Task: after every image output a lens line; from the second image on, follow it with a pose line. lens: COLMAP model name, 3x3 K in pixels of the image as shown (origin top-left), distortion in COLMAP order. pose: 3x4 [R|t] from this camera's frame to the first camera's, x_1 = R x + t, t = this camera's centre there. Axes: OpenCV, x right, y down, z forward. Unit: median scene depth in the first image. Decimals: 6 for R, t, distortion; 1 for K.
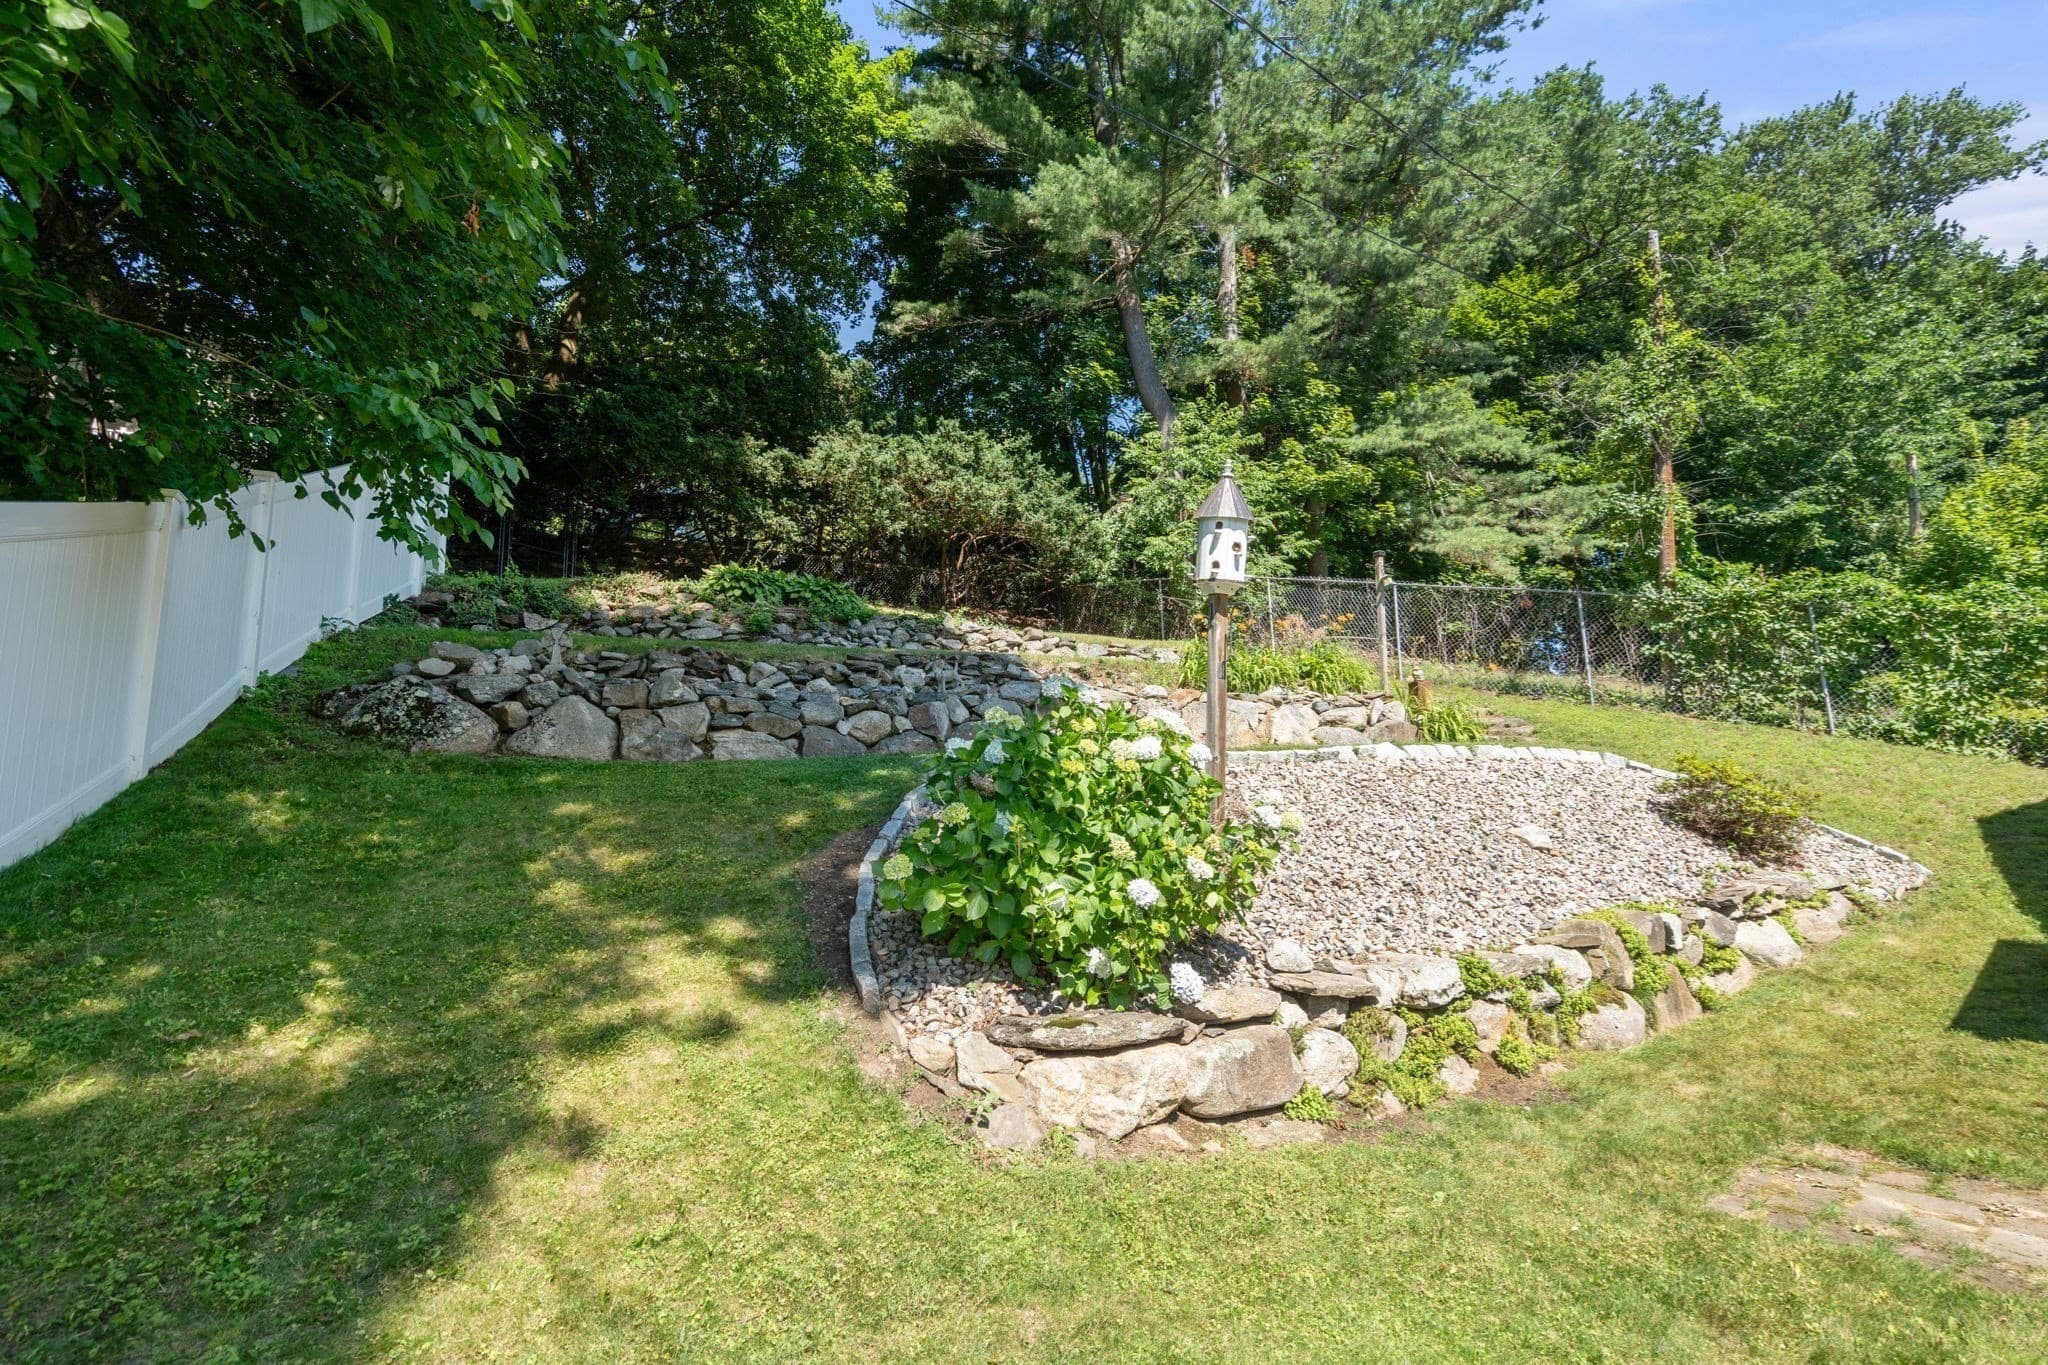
lens RADIAL K [[917.6, 0, 1024.0], [0, 917.6, 682.5], [0, 0, 1]] dist [-0.003999, 0.000011]
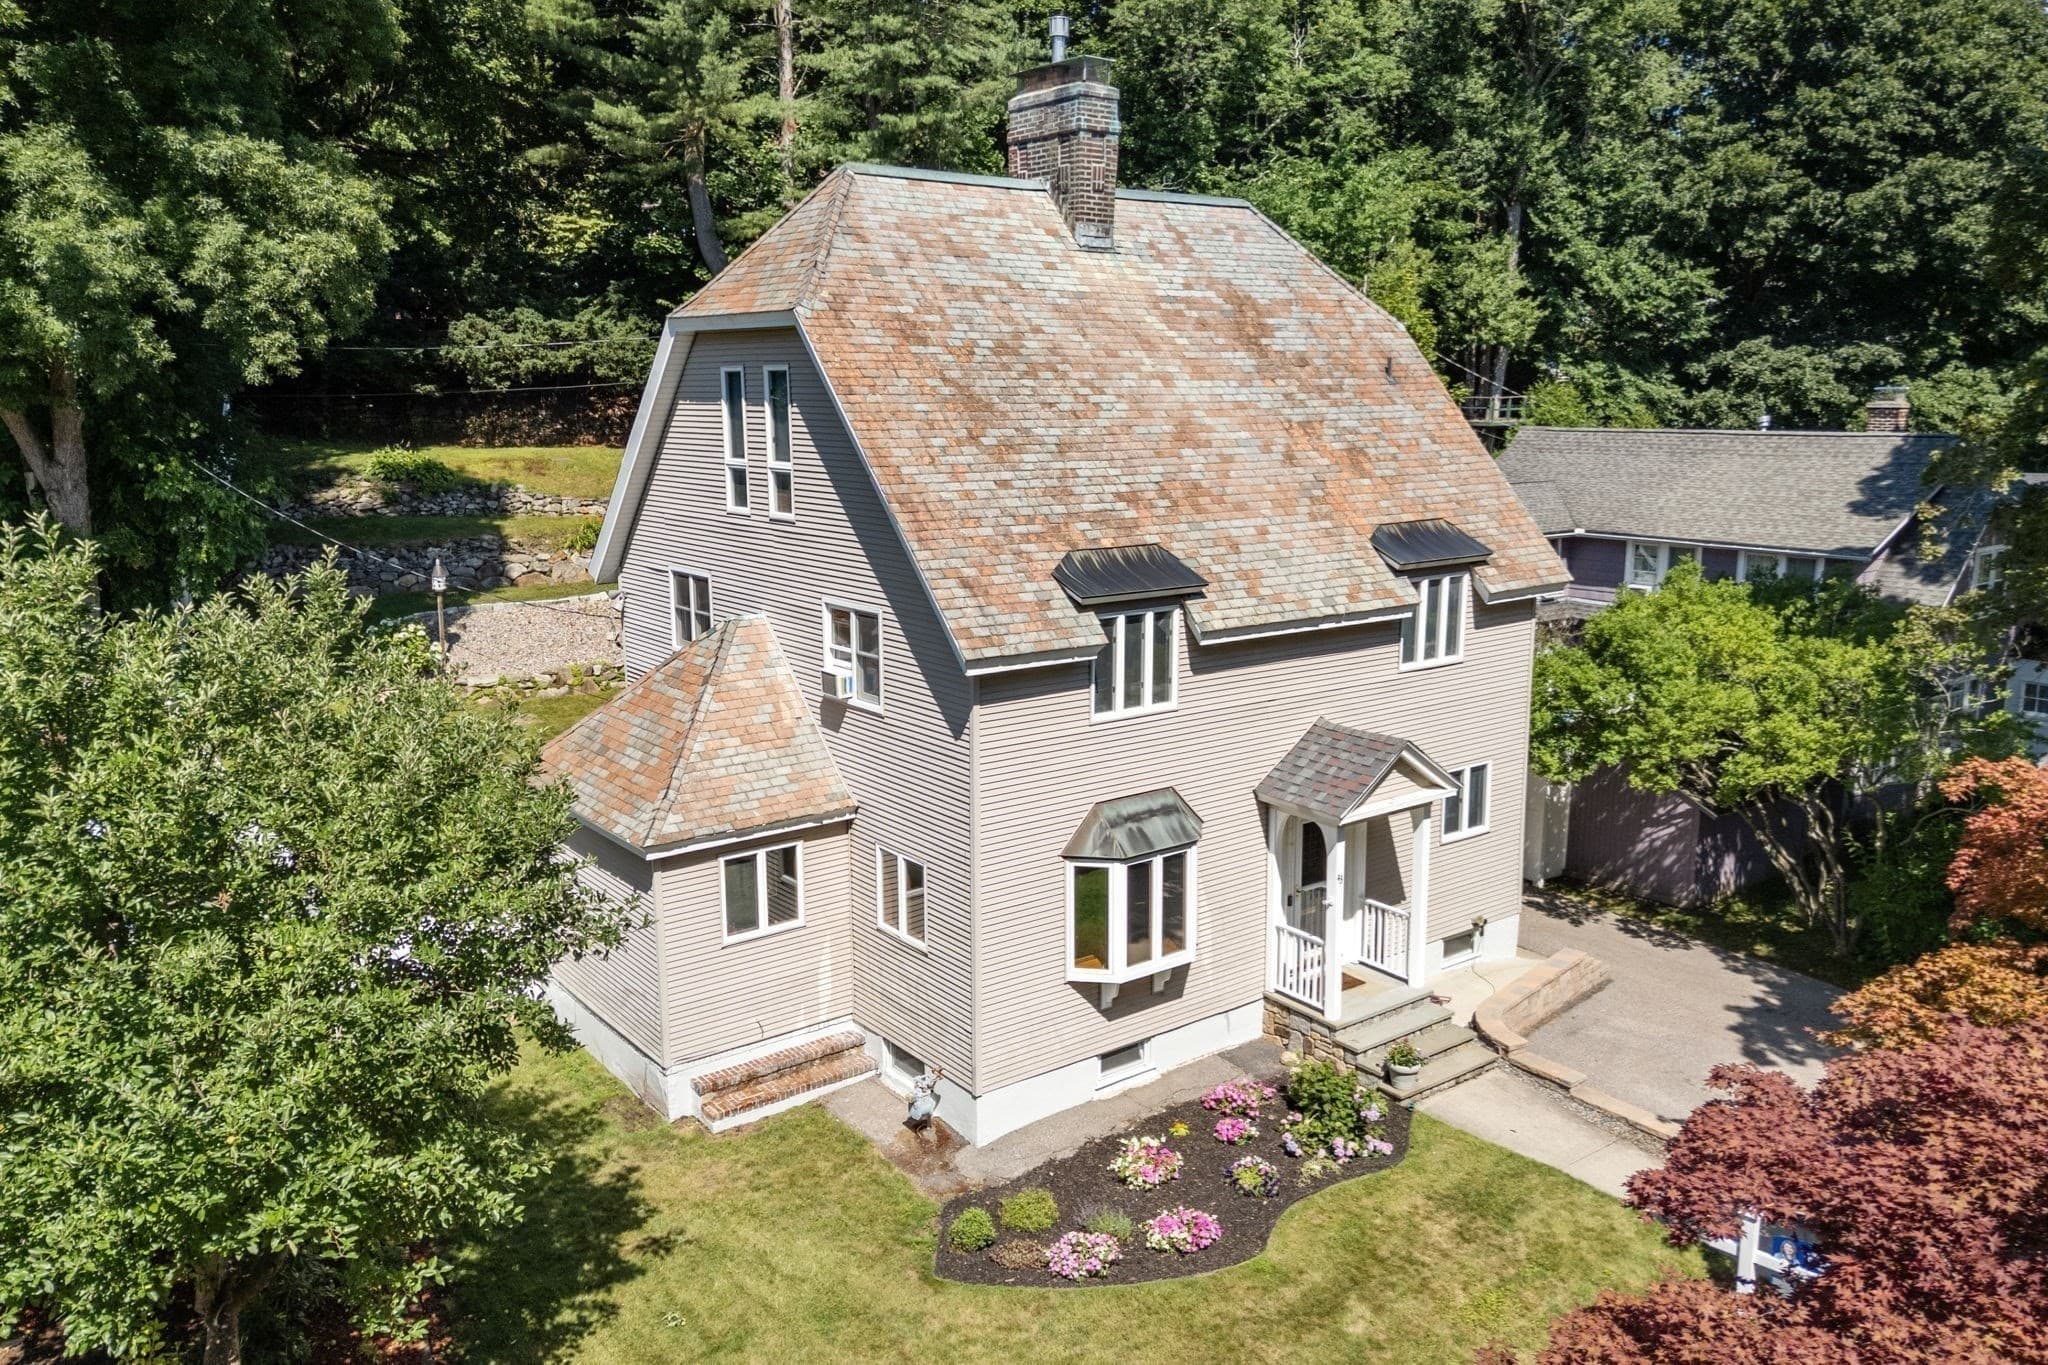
lens RADIAL K [[1491.9, 0, 1014.5], [0, 1491.9, 676.4], [0, 0, 1]] dist [0.089419, -0.098243]
pose [[0.995504, 0.046813, -0.082344, 1.488645], [-0.015251, 0.937211, 0.348430, -0.946289], [0.093485, -0.345608, 0.933711, -2.314331]]
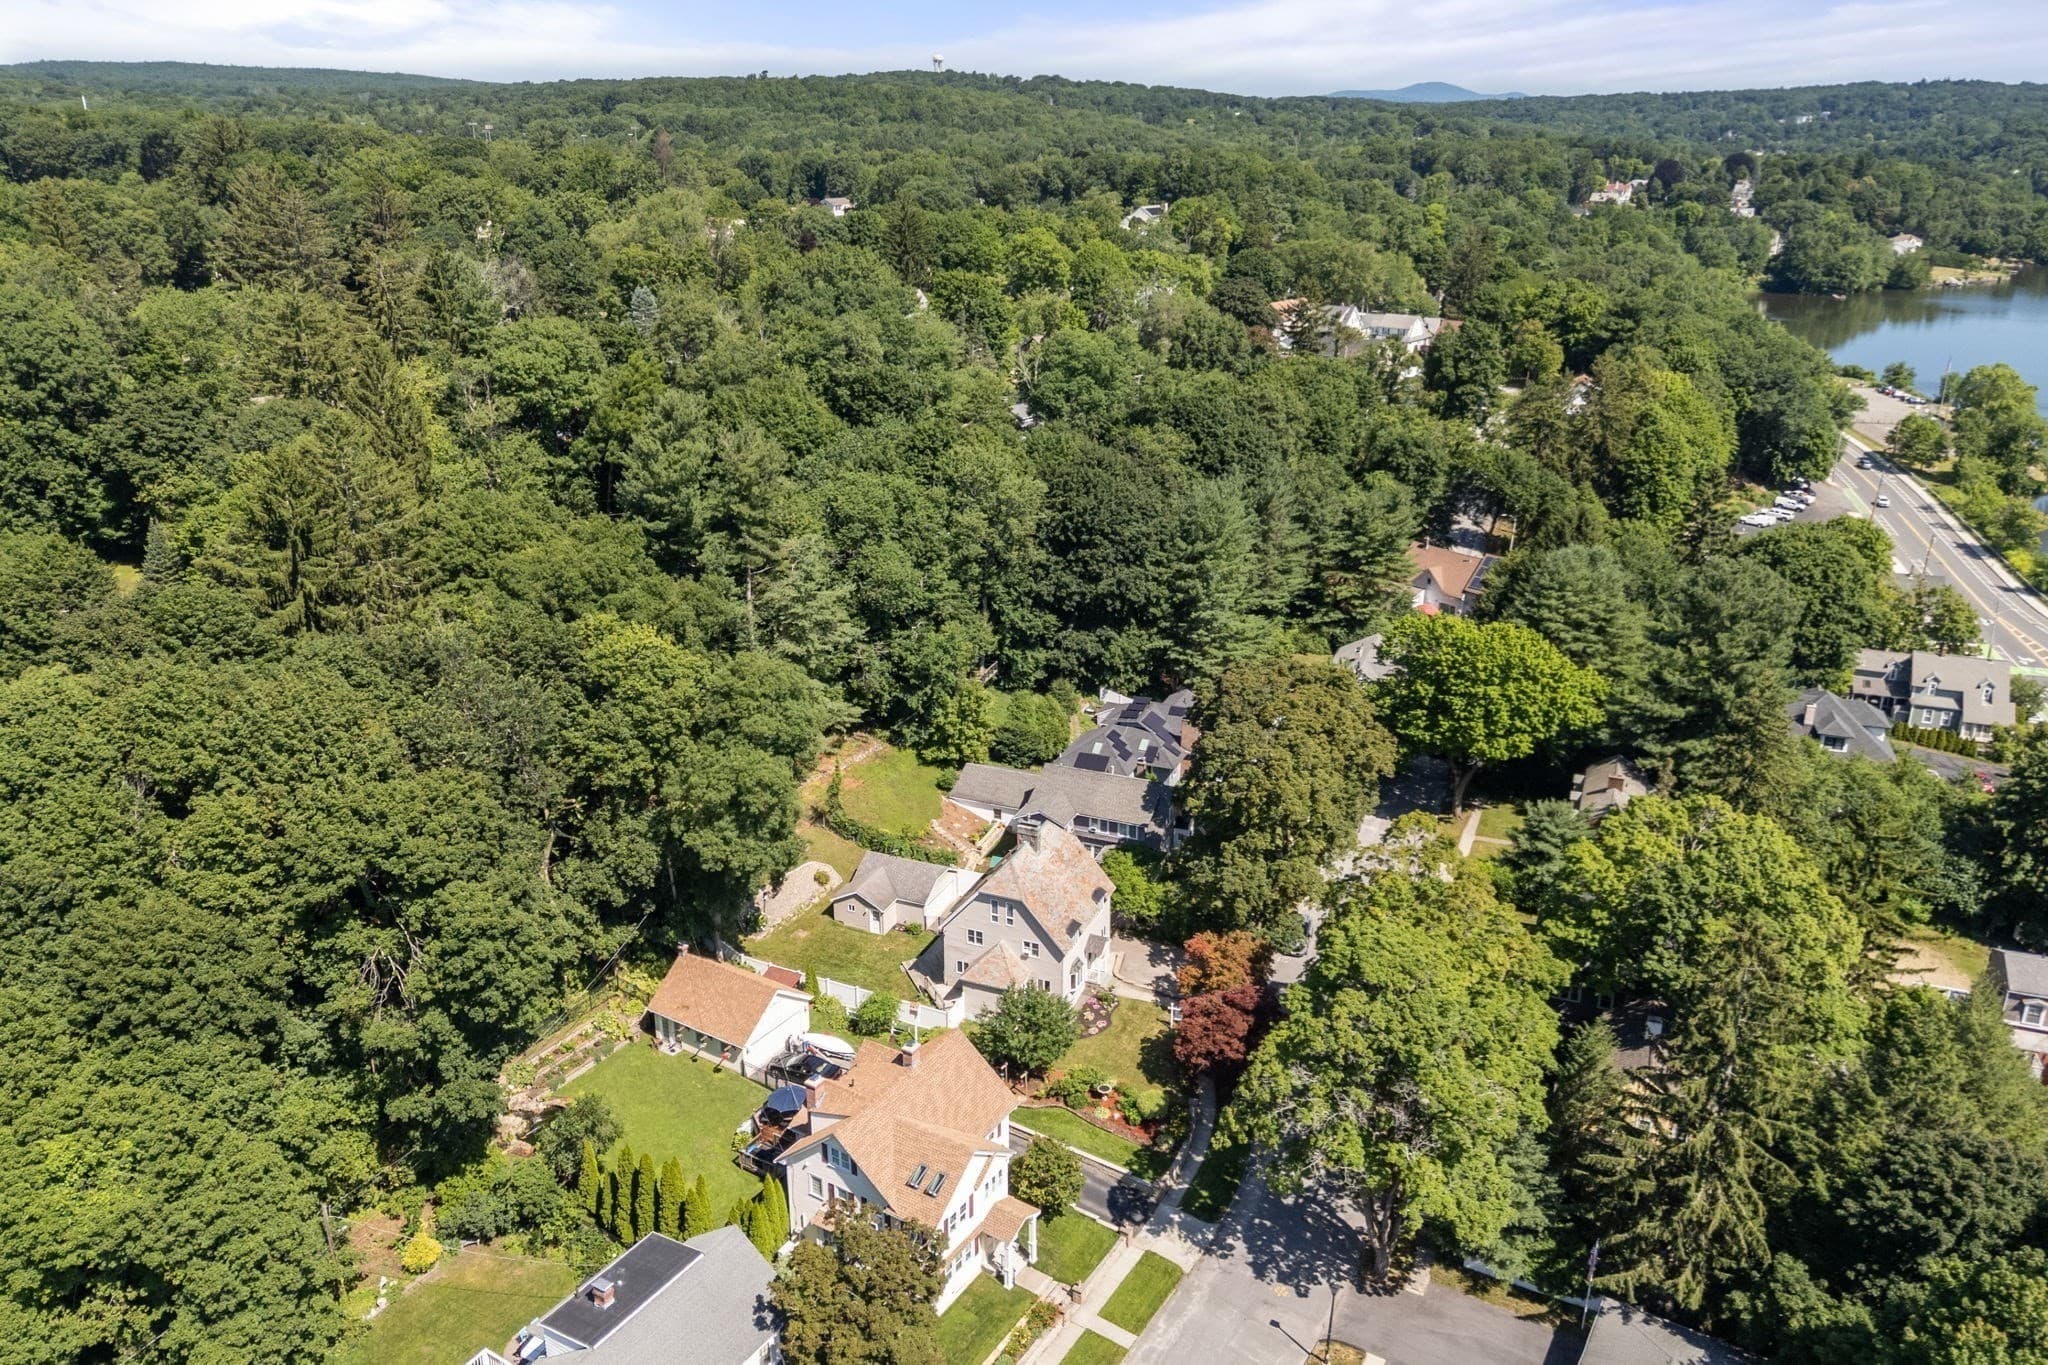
lens RADIAL K [[1491.9, 0, 1014.5], [0, 1491.9, 676.4], [0, 0, 1]] dist [0.089419, -0.098243]
pose [[0.904778, -0.120478, 0.408488, -2.142803], [-0.094871, 0.878035, 0.469099, -5.793676], [-0.415183, -0.463184, 0.782997, -6.876469]]
